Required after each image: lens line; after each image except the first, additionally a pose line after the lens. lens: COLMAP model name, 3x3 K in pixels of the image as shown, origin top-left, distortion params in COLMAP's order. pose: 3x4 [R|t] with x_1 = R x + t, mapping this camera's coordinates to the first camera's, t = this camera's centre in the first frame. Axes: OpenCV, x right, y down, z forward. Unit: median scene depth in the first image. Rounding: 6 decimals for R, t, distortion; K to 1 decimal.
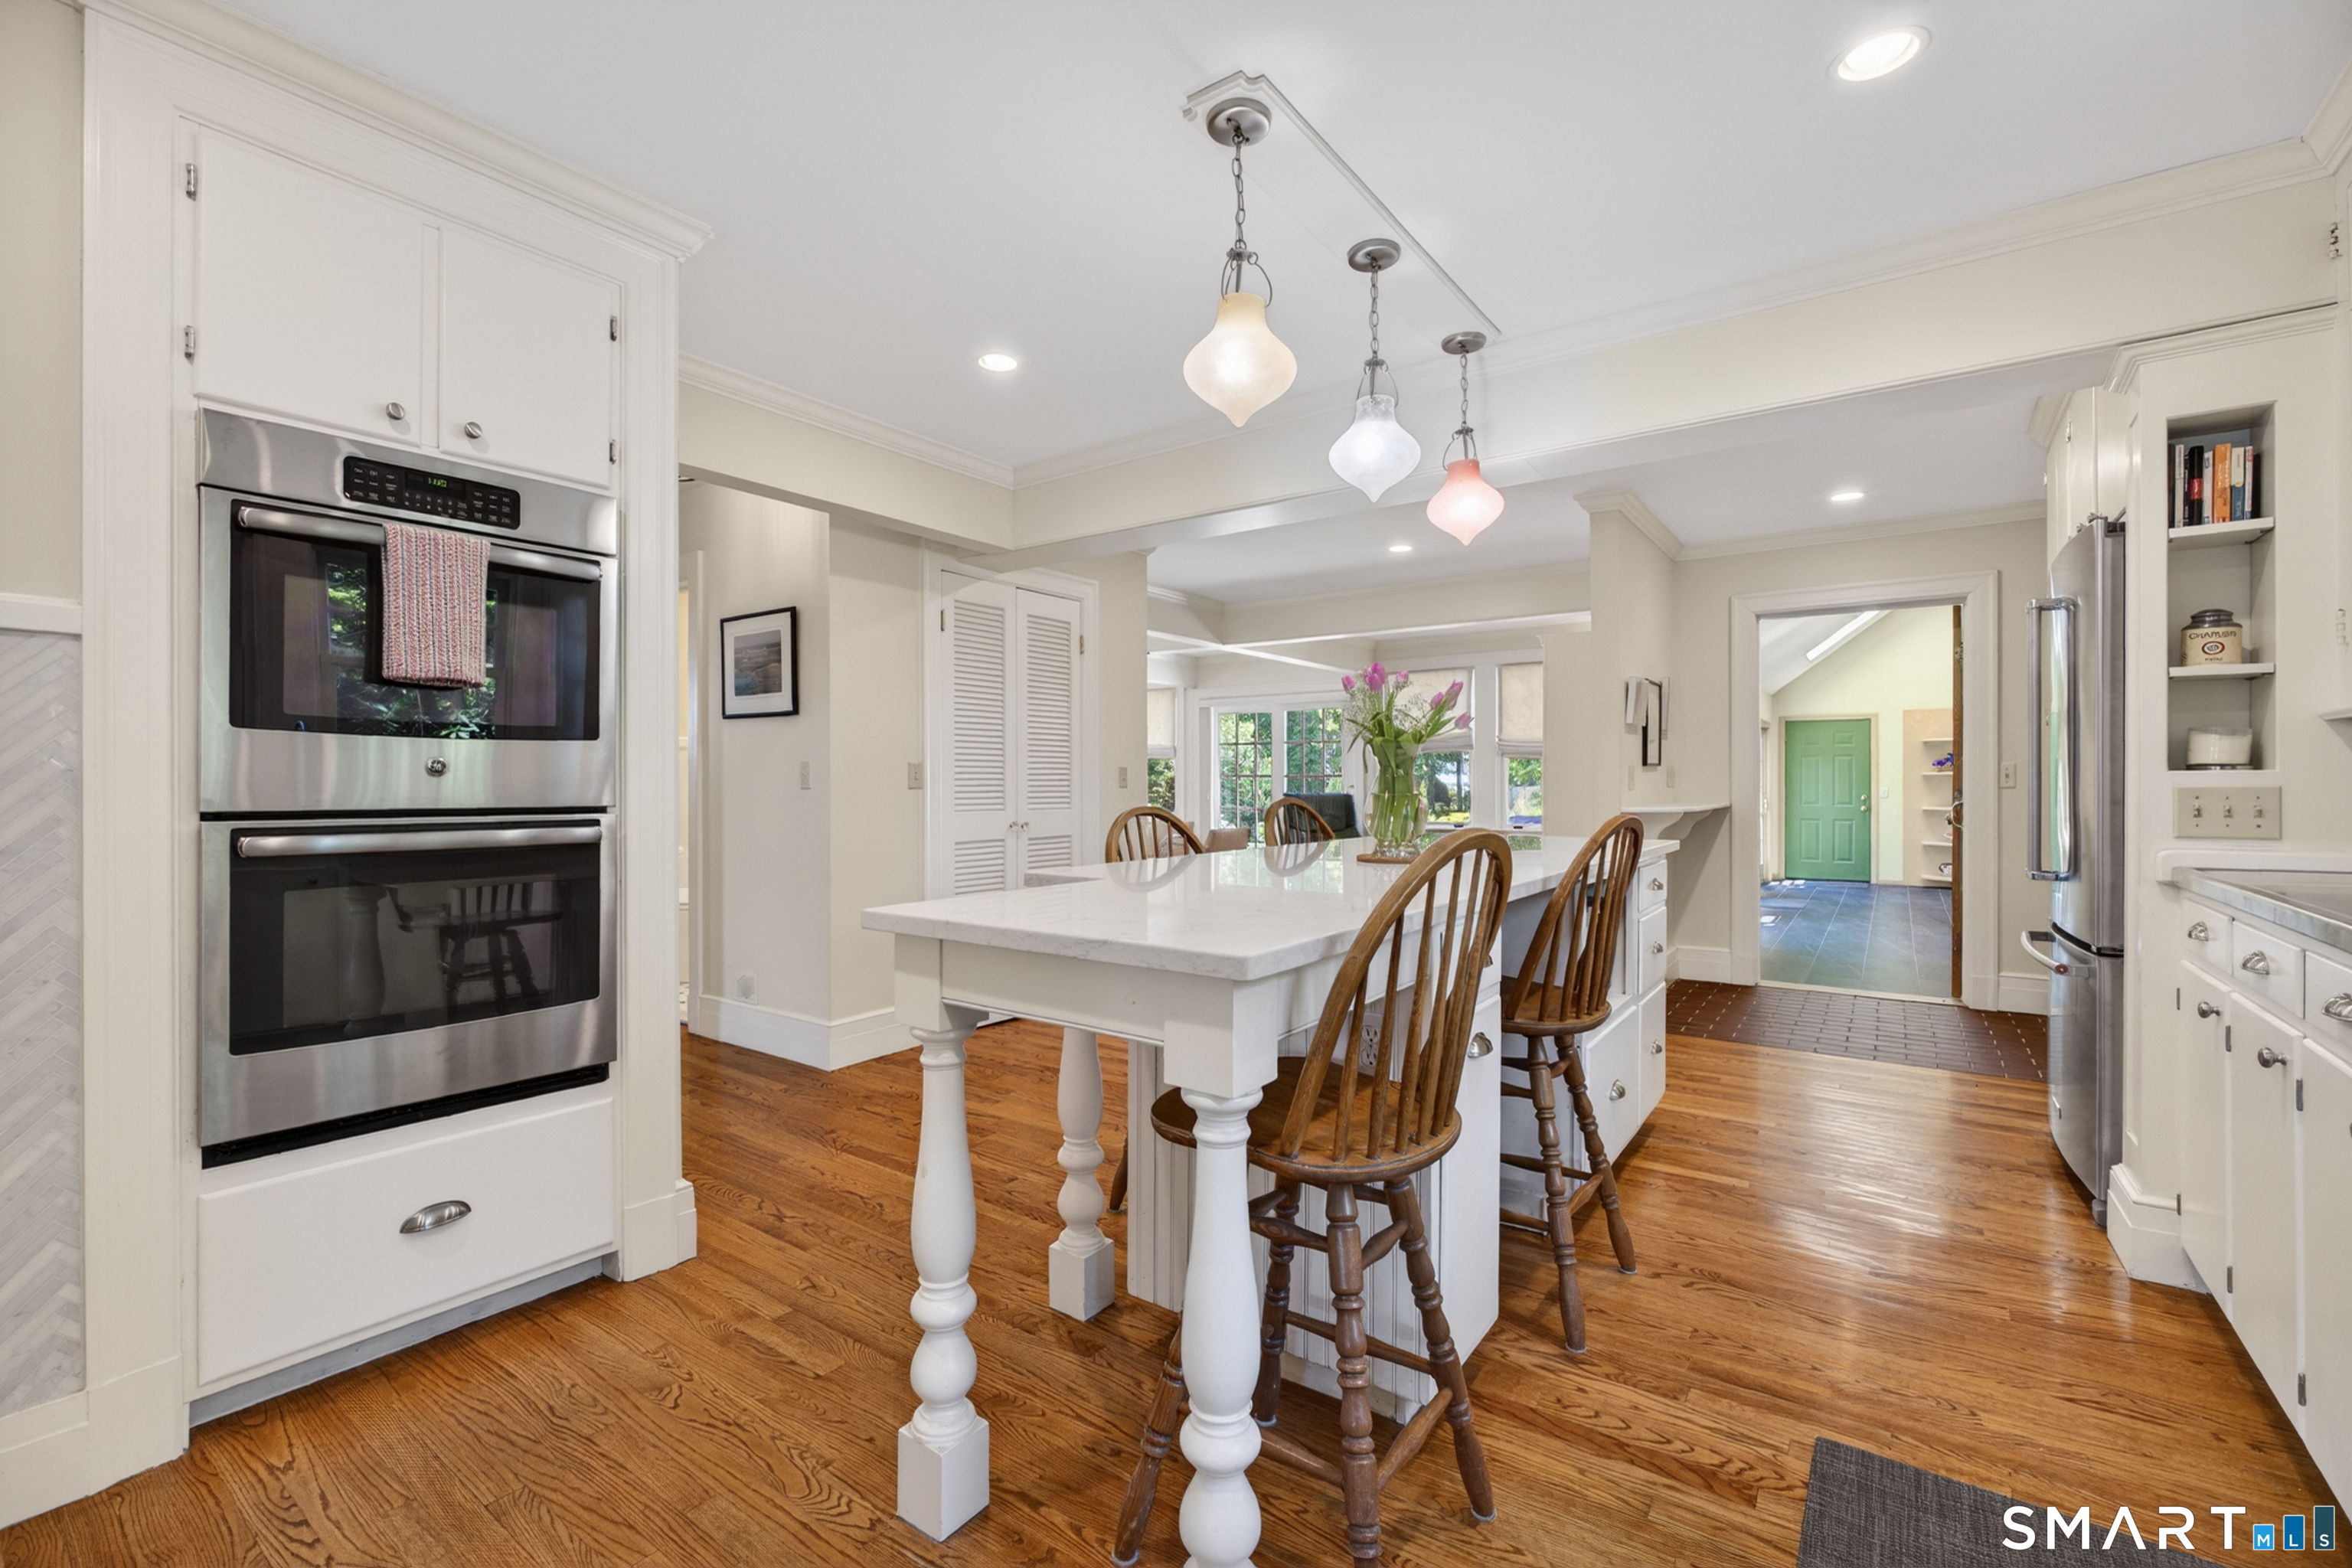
lens RADIAL K [[1009.4, 0, 1173.0], [0, 1009.4, 799.9], [0, 0, 1]] dist [-0.005019, 0.000449]
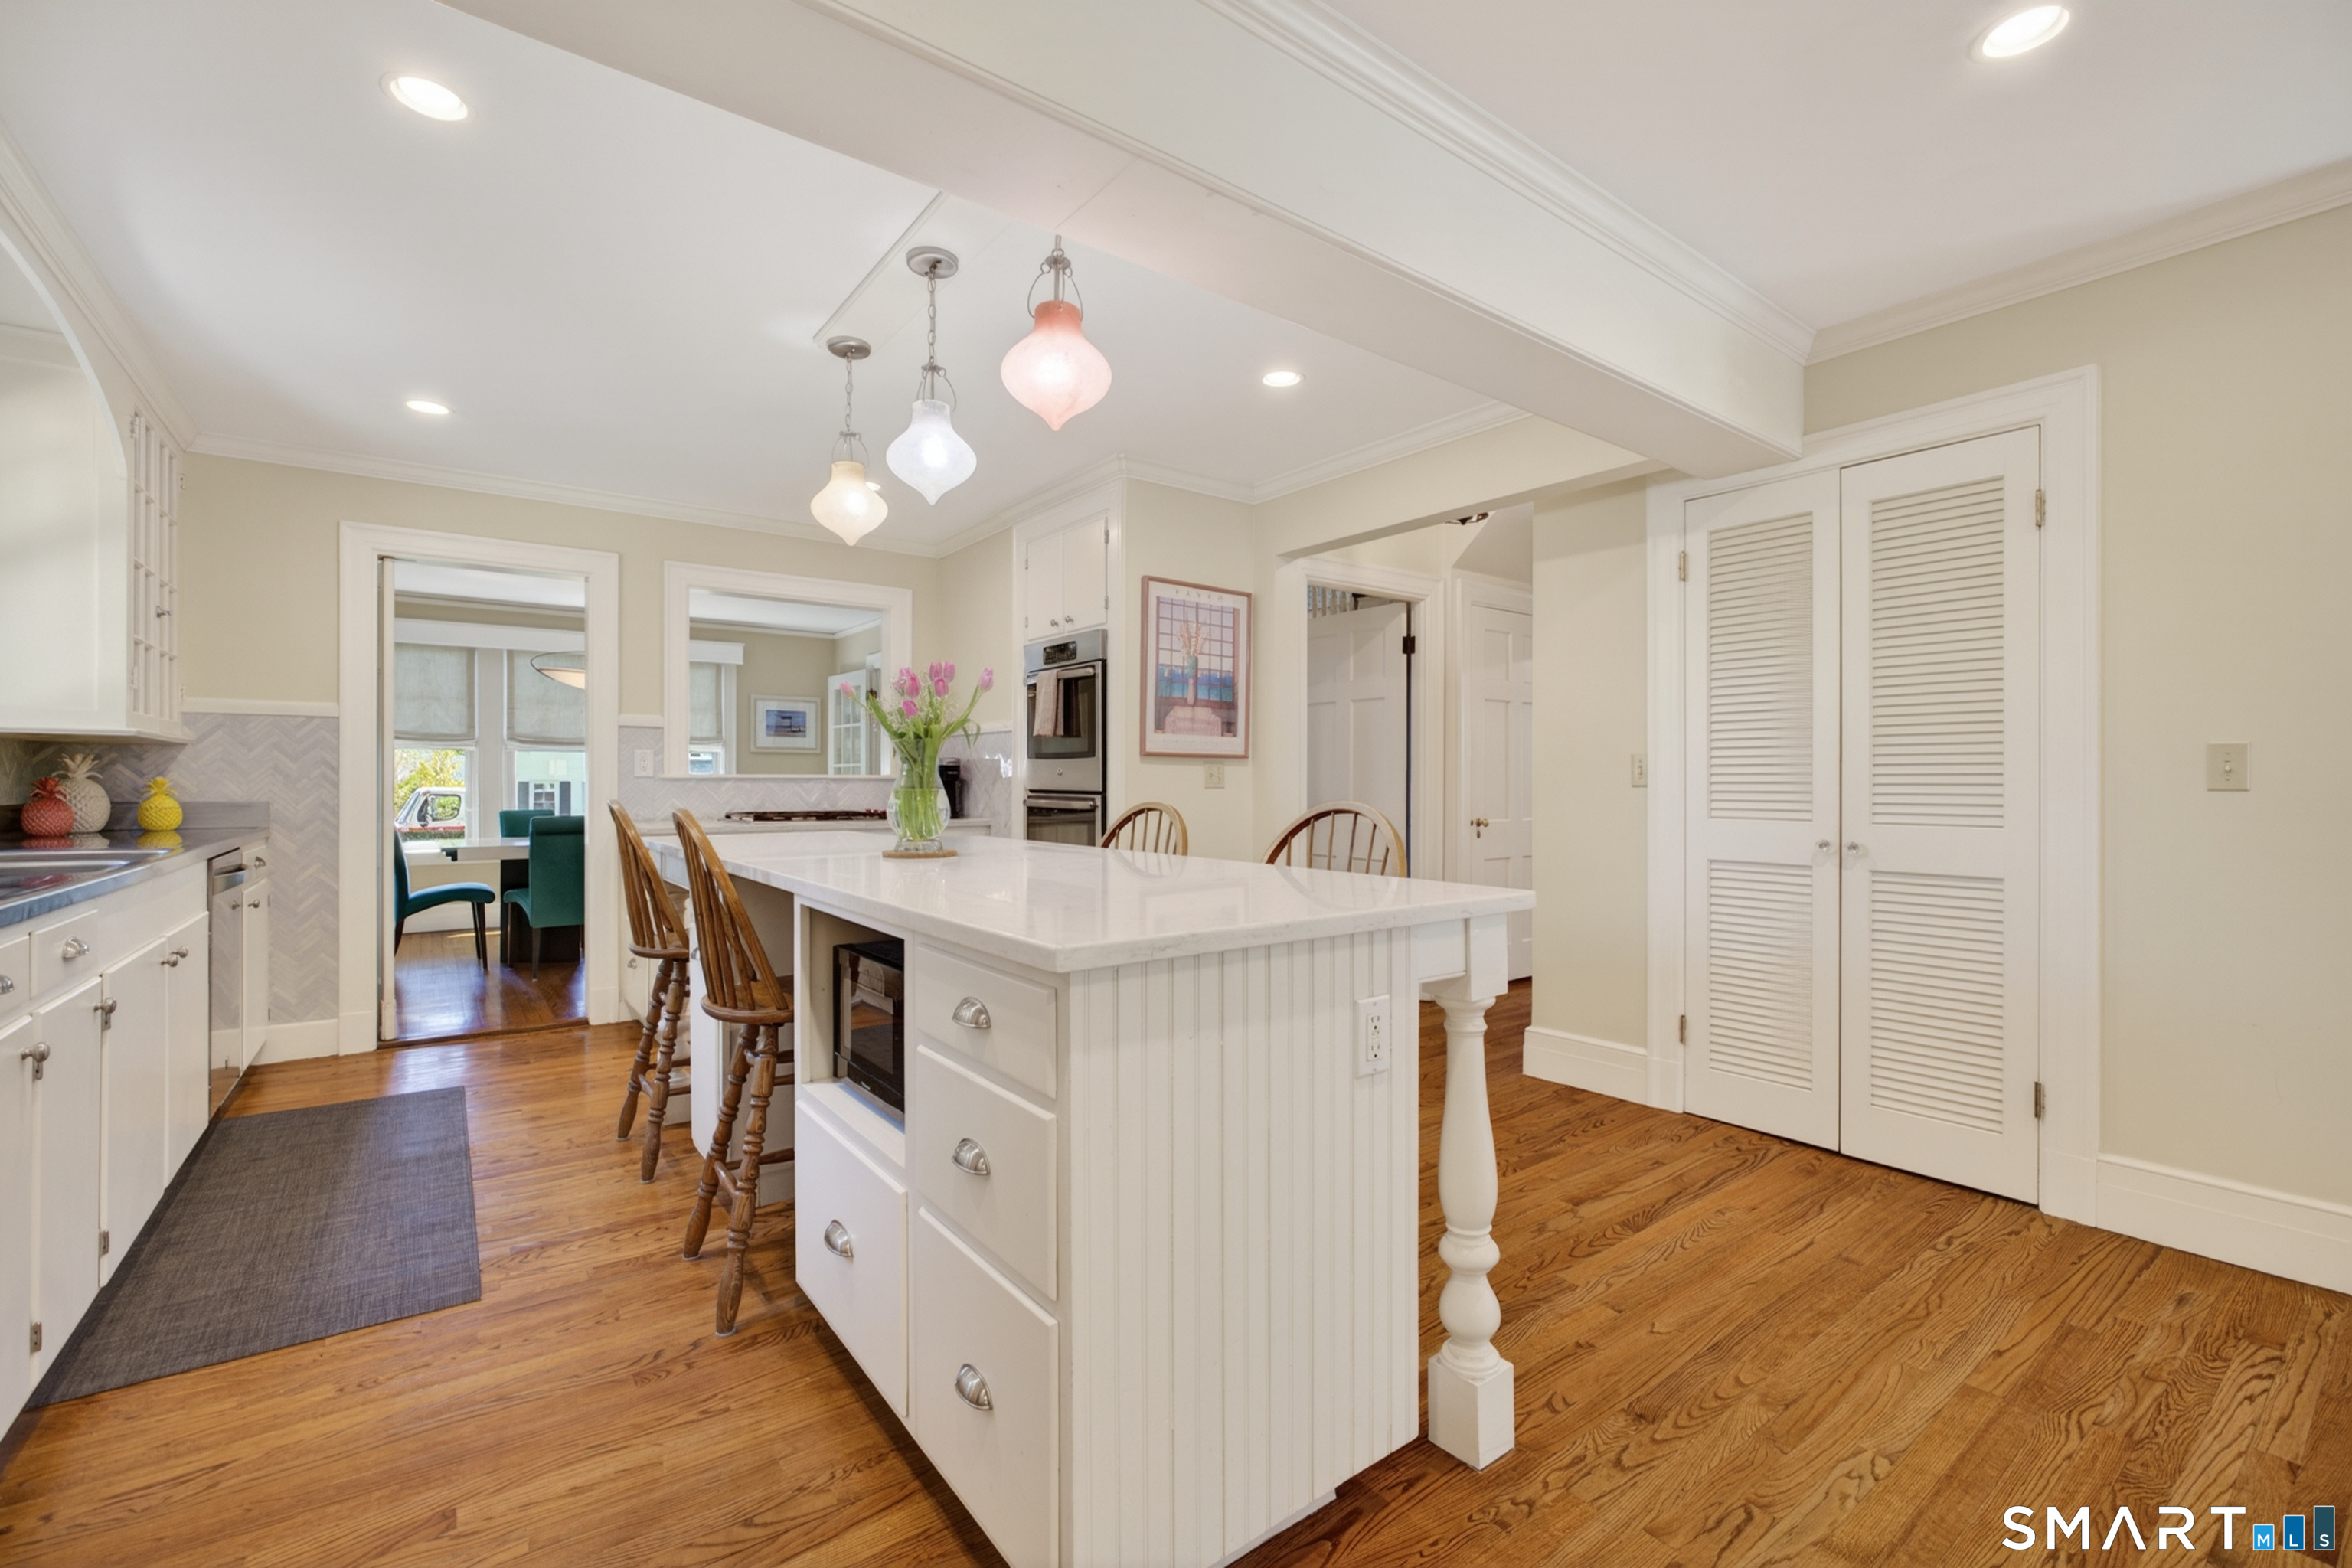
lens RADIAL K [[1009.4, 0, 1173.0], [0, 1009.4, 799.9], [0, 0, 1]] dist [-0.005019, 0.000449]
pose [[-0.304064, 0.020723, -0.952426, 1.164731], [-0.018130, 0.999456, 0.027534, -0.030103], [0.952479, 0.025640, -0.303523, 1.631592]]
